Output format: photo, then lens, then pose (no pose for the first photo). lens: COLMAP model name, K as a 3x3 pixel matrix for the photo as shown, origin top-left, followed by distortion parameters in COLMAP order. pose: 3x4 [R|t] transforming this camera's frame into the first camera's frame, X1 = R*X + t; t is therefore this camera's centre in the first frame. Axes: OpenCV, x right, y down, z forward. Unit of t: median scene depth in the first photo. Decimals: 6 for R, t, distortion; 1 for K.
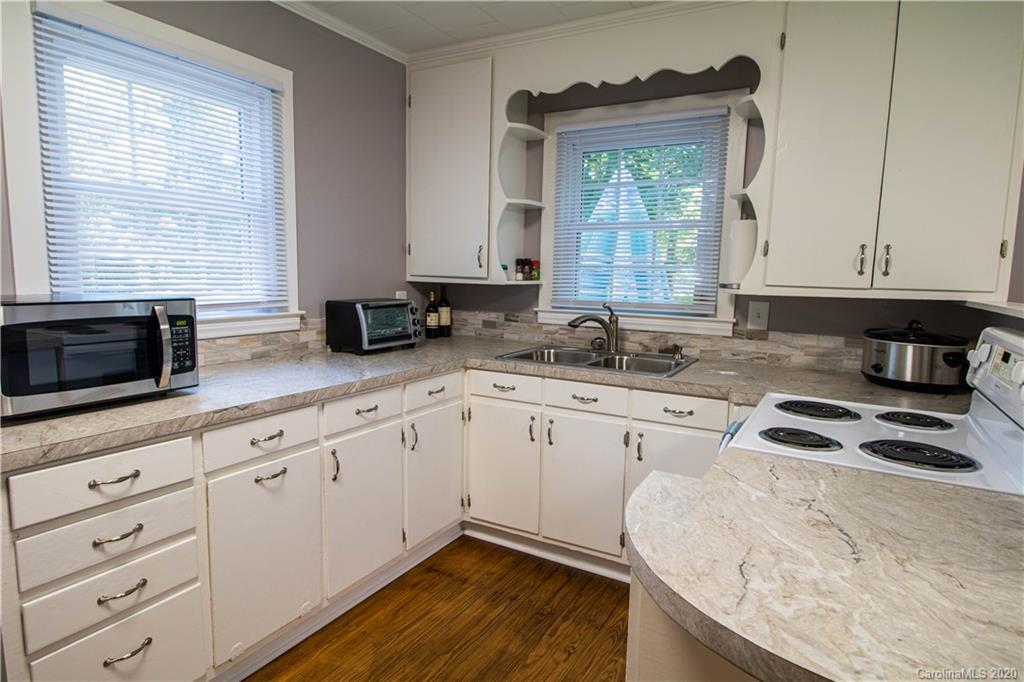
lens RADIAL K [[579.3, 0, 513.9], [0, 579.3, 348.0], [0, 0, 1]] dist [-0.001275, -0.000632]
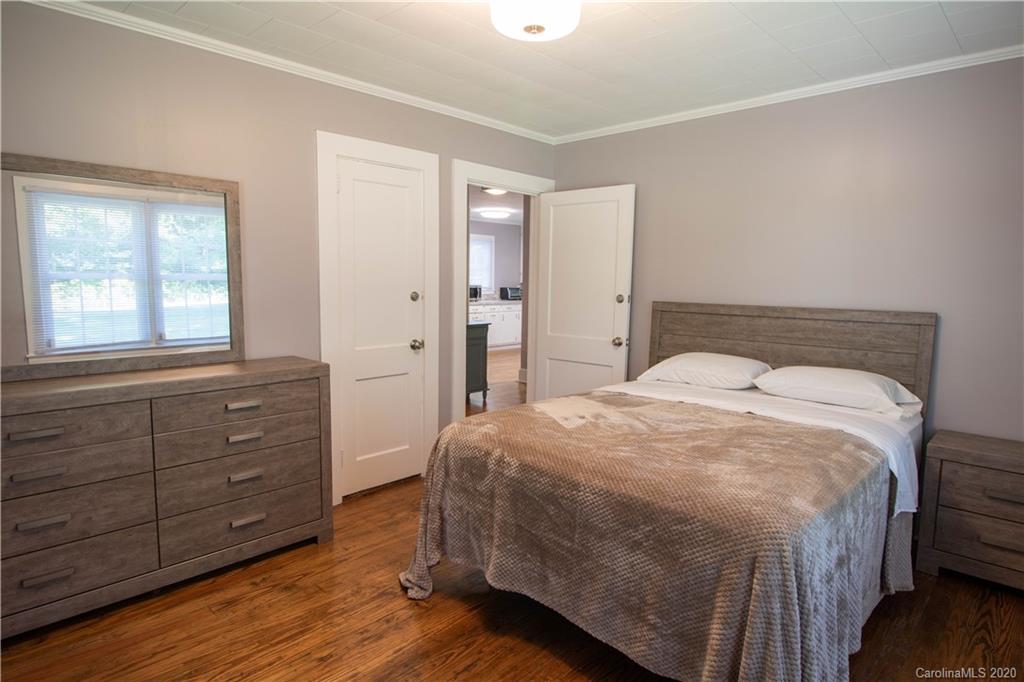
lens RADIAL K [[579.3, 0, 511.8], [0, 579.3, 342.4], [0, 0, 1]] dist [-0.001275, -0.000632]
pose [[0.966233, 0.014536, -0.257258, 0.833828], [-0.019969, 0.999629, -0.018519, 0.390598], [0.256893, 0.023031, 0.966165, -2.998367]]
